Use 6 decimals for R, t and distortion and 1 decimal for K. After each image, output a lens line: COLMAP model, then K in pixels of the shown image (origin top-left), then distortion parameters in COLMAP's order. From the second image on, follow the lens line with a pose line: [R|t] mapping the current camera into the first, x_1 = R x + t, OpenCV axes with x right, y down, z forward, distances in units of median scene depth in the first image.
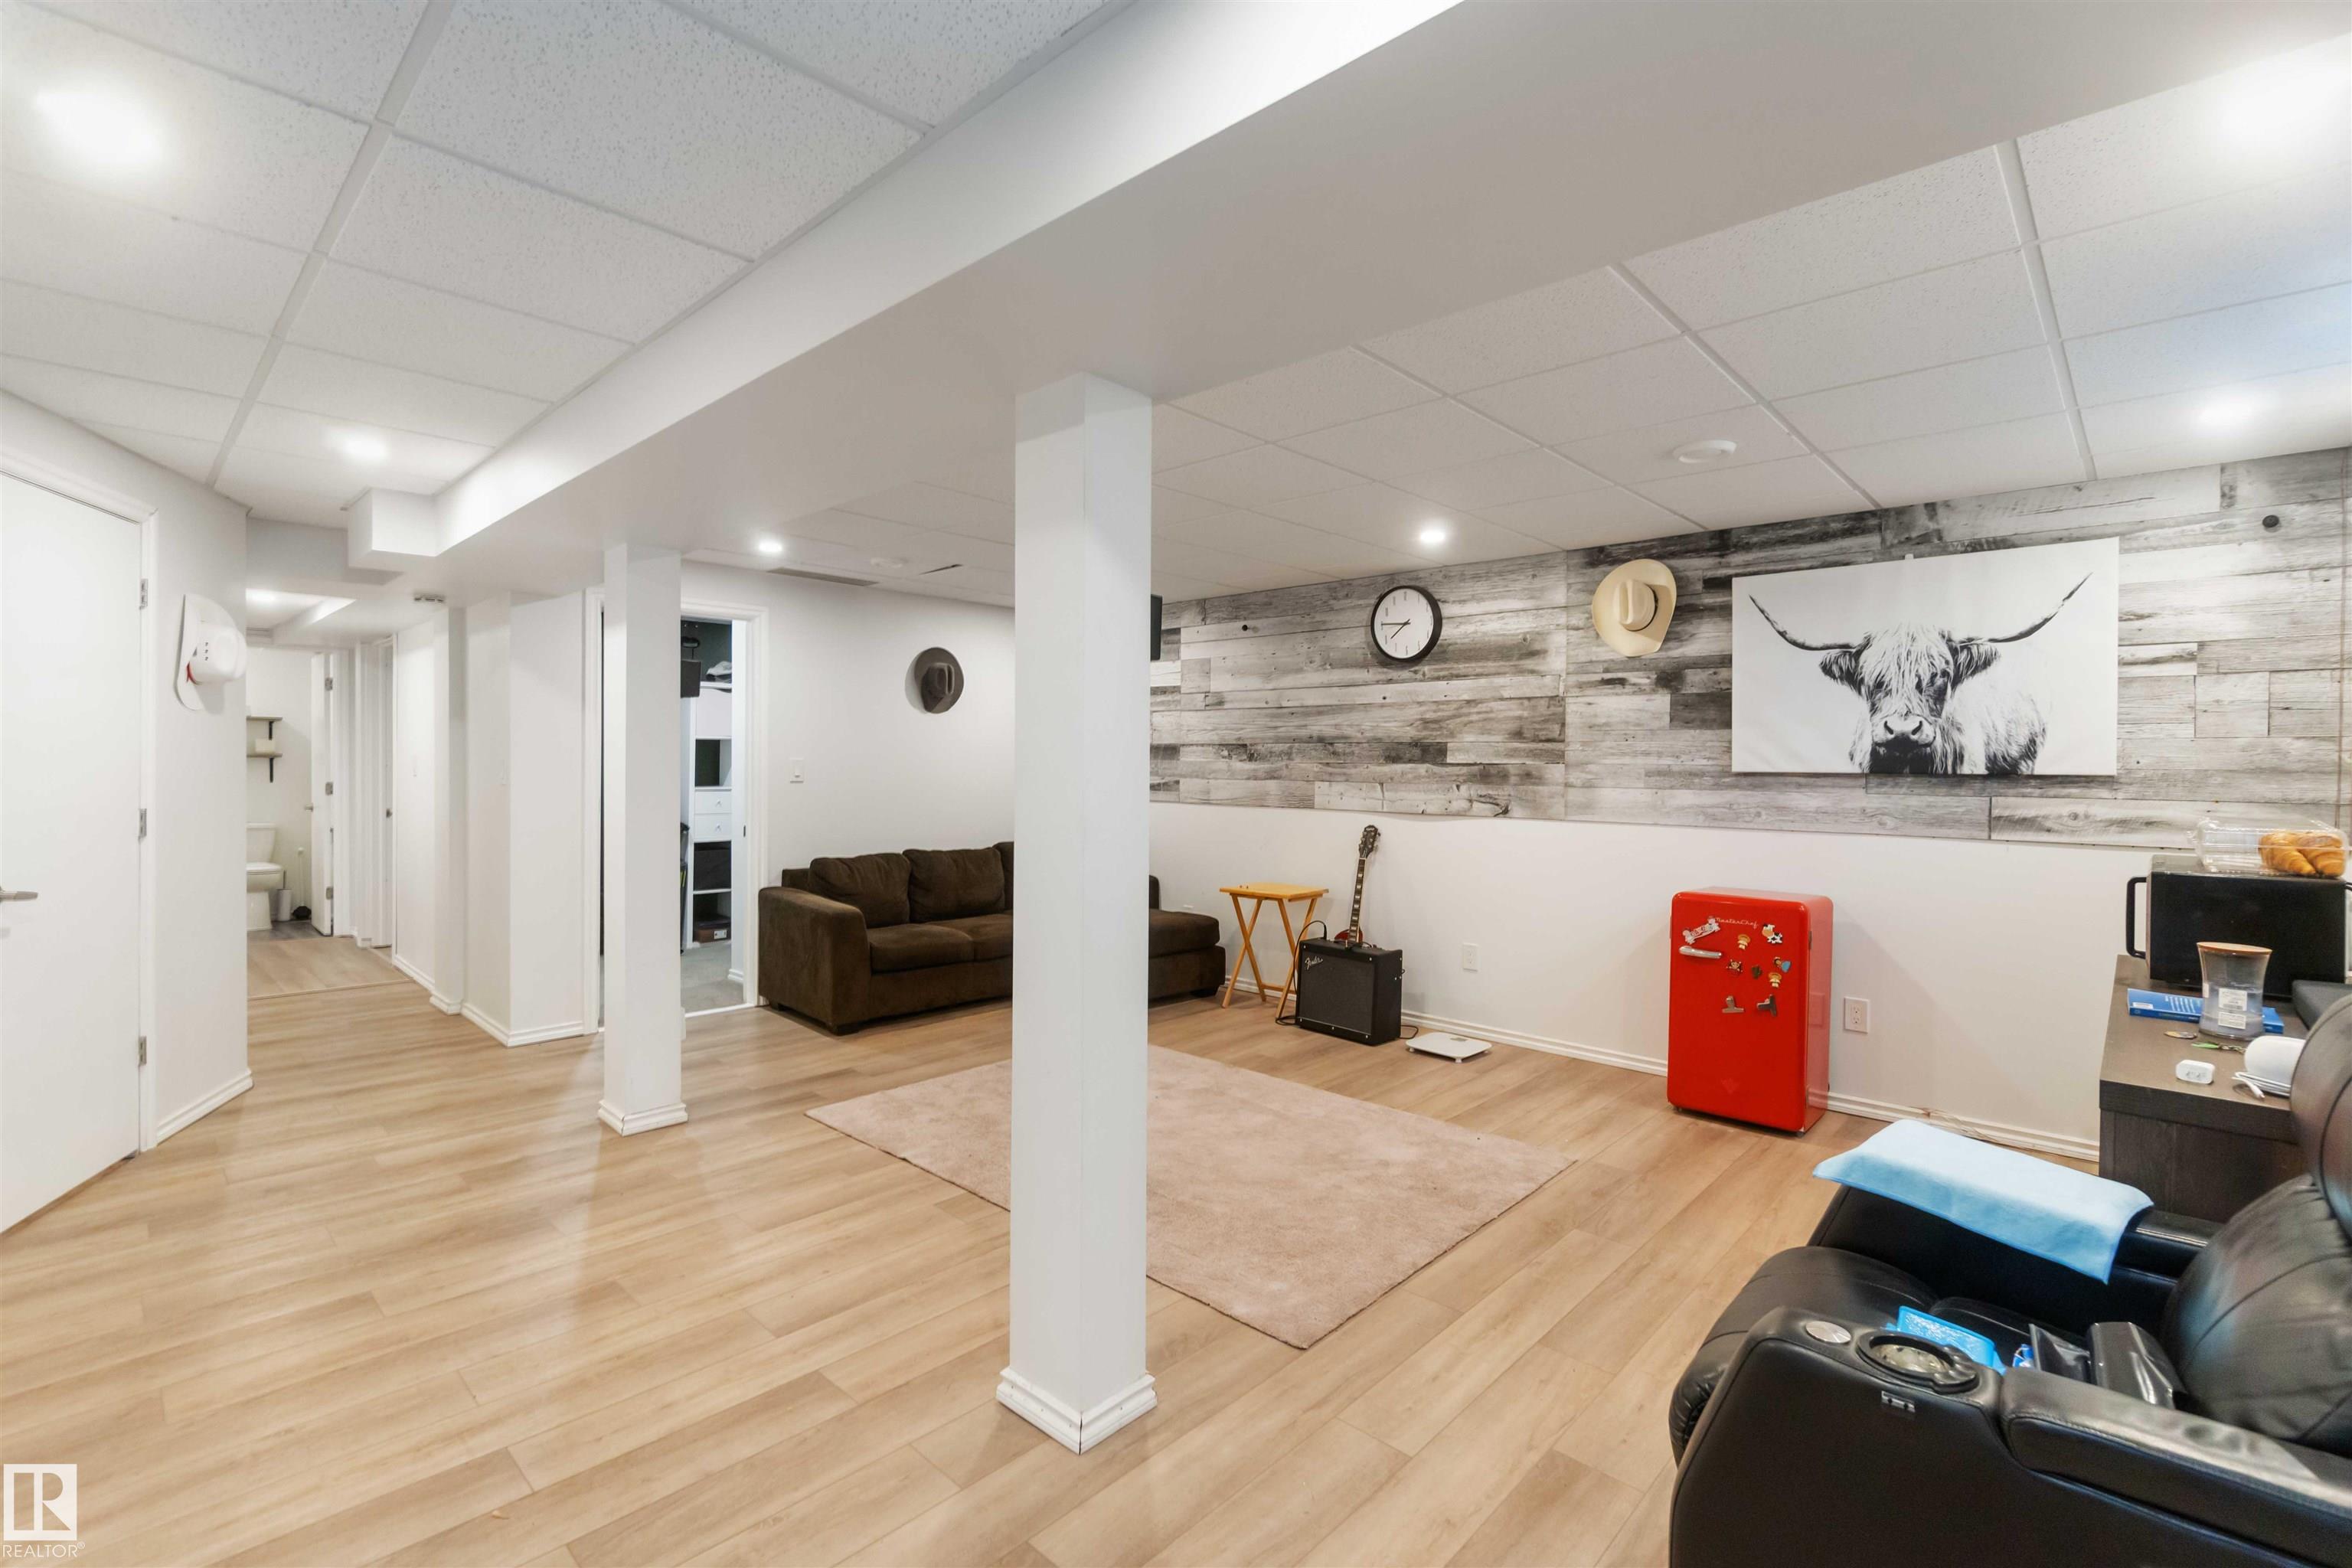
lens RADIAL K [[1062.0, 0, 1177.4], [0, 1062.0, 792.5], [0, 0, 1]] dist [-0.009364, 0.002982]
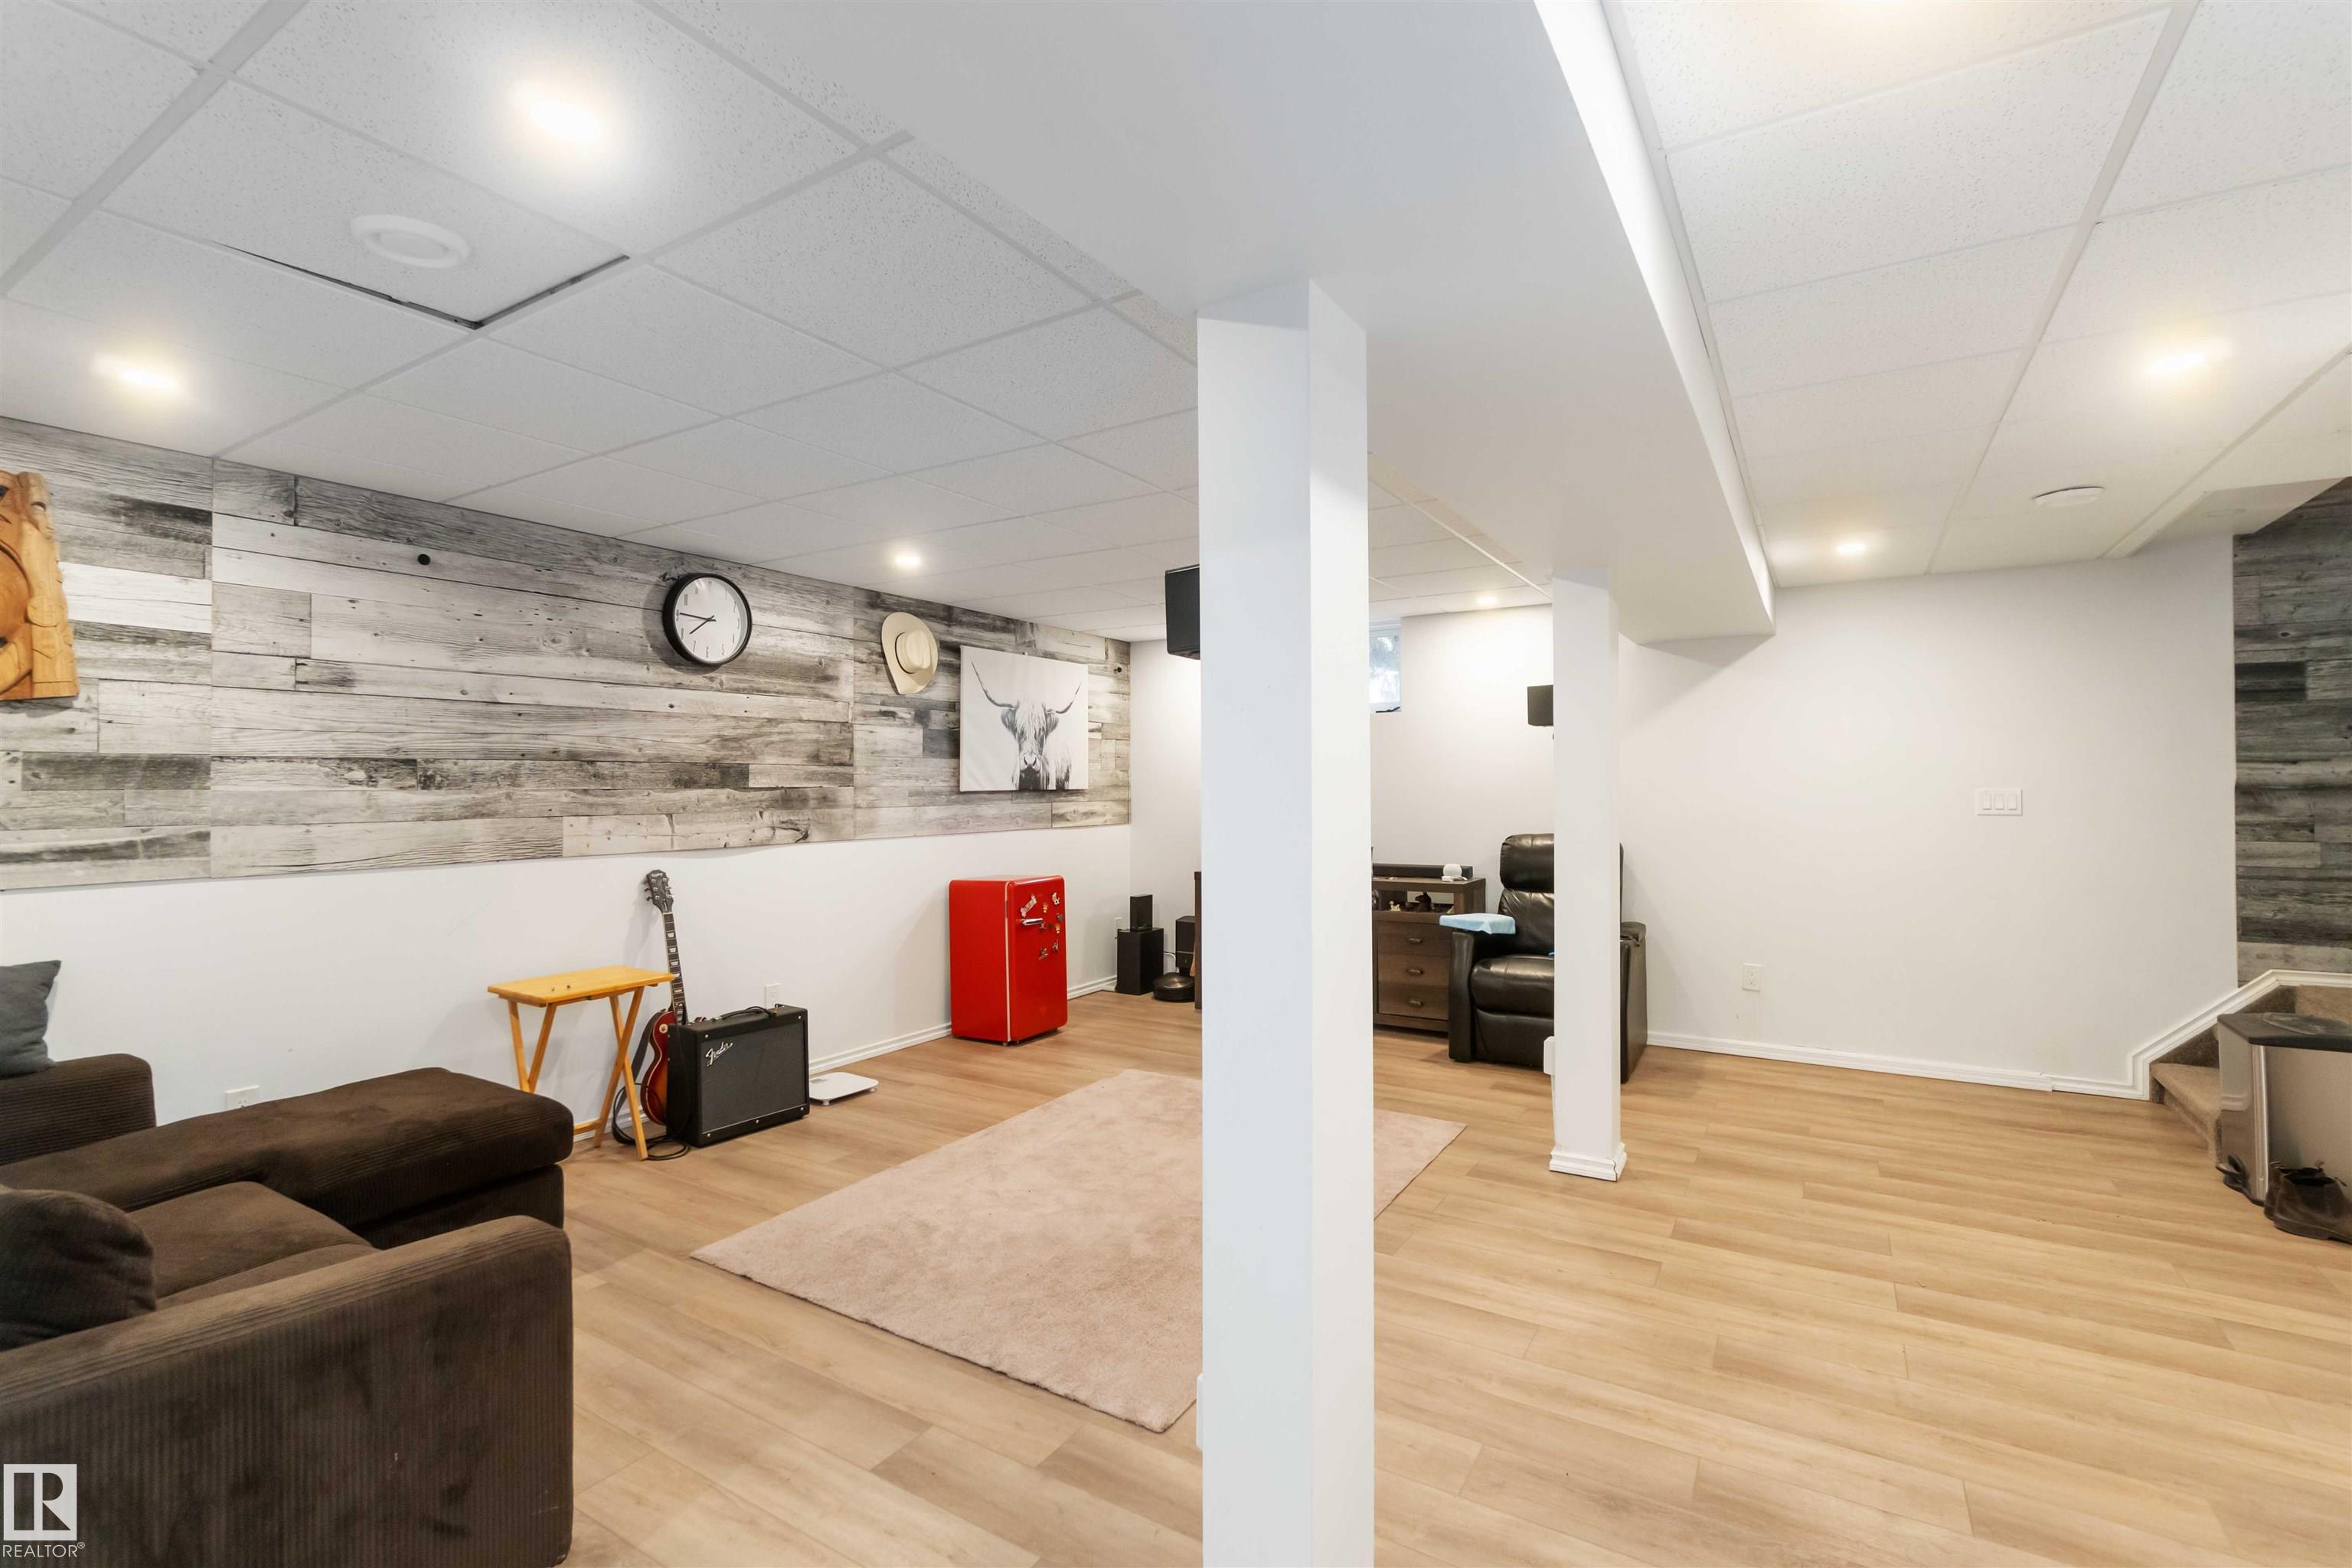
lens RADIAL K [[1062.0, 0, 1170.3], [0, 1062.0, 770.9], [0, 0, 1]] dist [-0.009364, 0.002982]
pose [[-0.206702, 0.004393, 0.978394, -0.807926], [0.031450, 0.999503, 0.002156, -0.038427], [-0.977898, 0.031216, -0.206738, 0.993584]]
